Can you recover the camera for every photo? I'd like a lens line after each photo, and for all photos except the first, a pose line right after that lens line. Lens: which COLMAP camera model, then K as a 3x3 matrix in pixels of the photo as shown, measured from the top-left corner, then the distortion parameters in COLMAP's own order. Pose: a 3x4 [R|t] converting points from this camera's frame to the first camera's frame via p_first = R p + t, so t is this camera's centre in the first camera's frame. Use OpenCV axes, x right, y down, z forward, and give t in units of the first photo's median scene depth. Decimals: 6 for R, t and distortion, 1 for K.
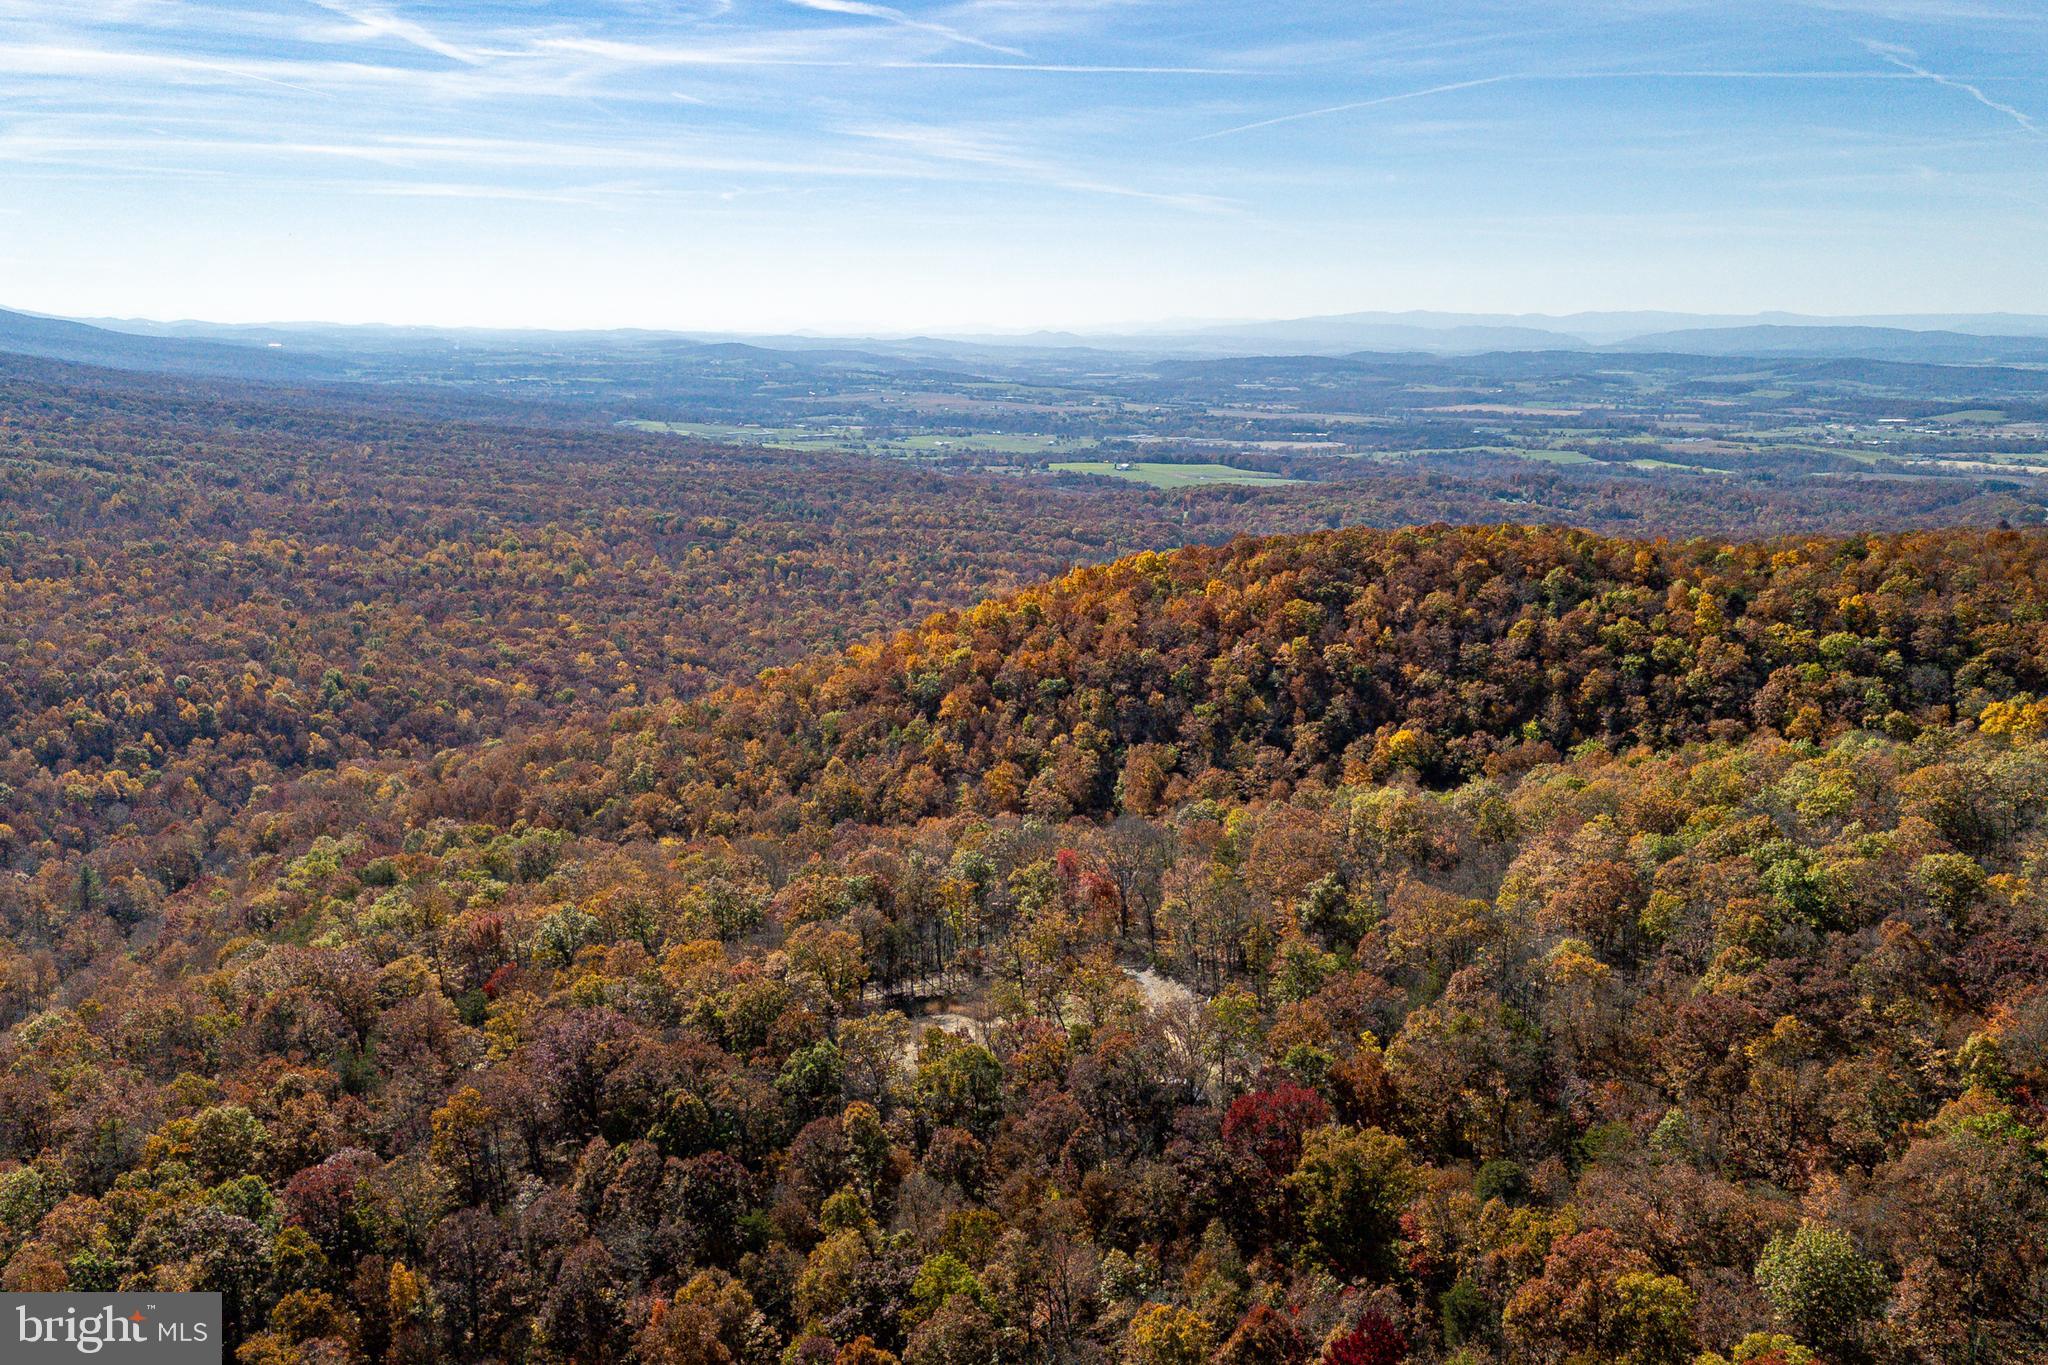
lens RADIAL K [[1773.9, 0, 1024.0], [0, 1773.9, 682.5], [0, 0, 1]] dist [0.101409, -0.133326]
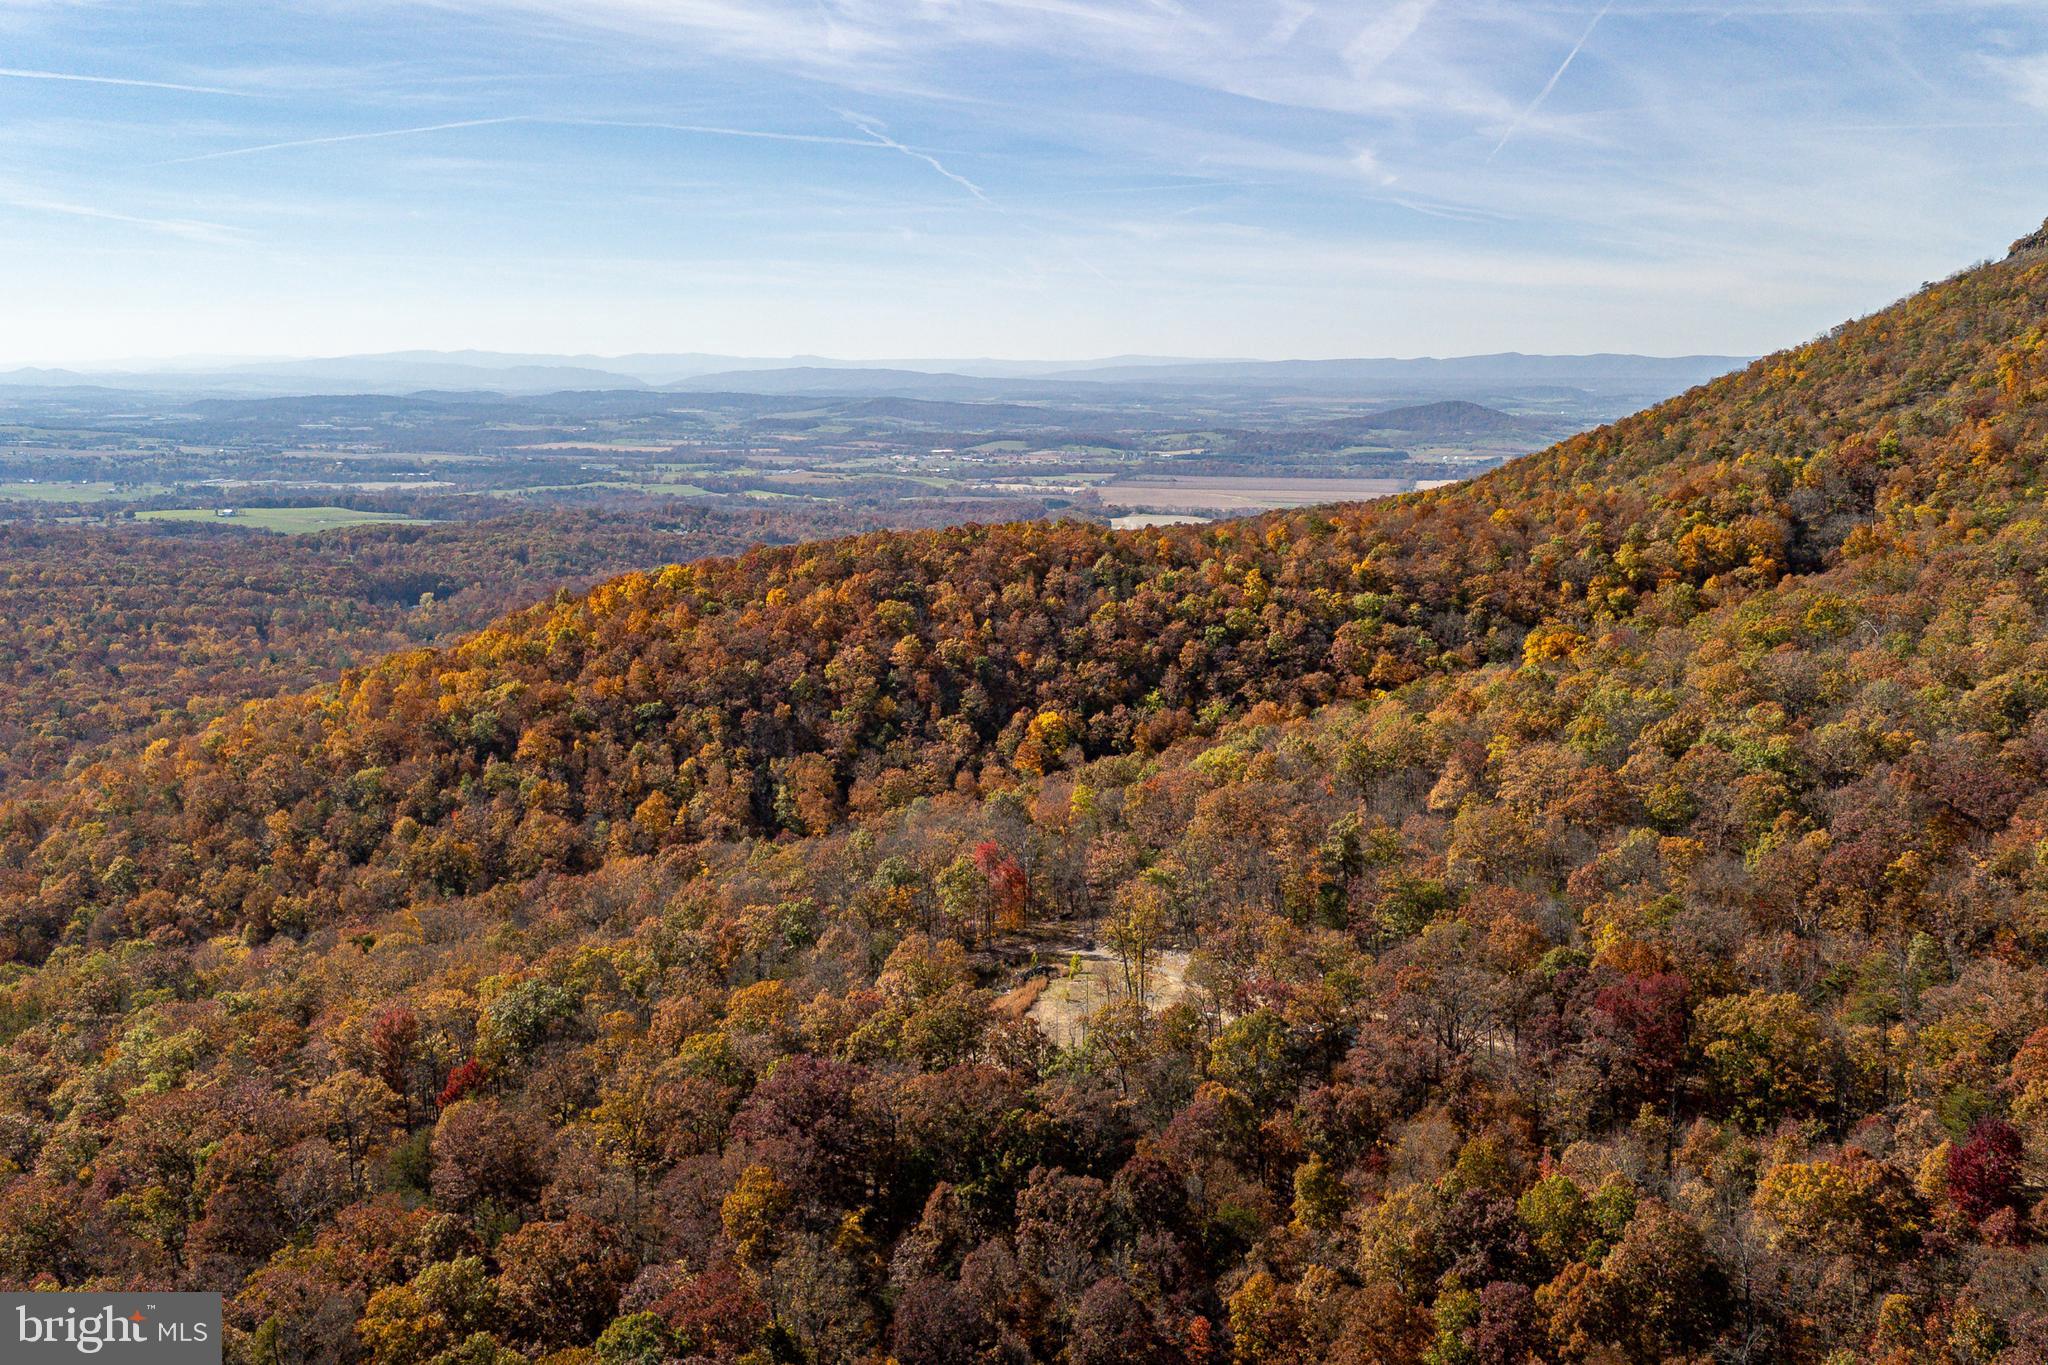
lens RADIAL K [[1773.9, 0, 1024.0], [0, 1773.9, 682.5], [0, 0, 1]] dist [0.101409, -0.133326]
pose [[0.869151, -0.087697, 0.486709, -0.163082], [0.098565, 0.995125, 0.003292, 0.002335], [-0.484625, 0.045111, 0.873558, 0.051622]]
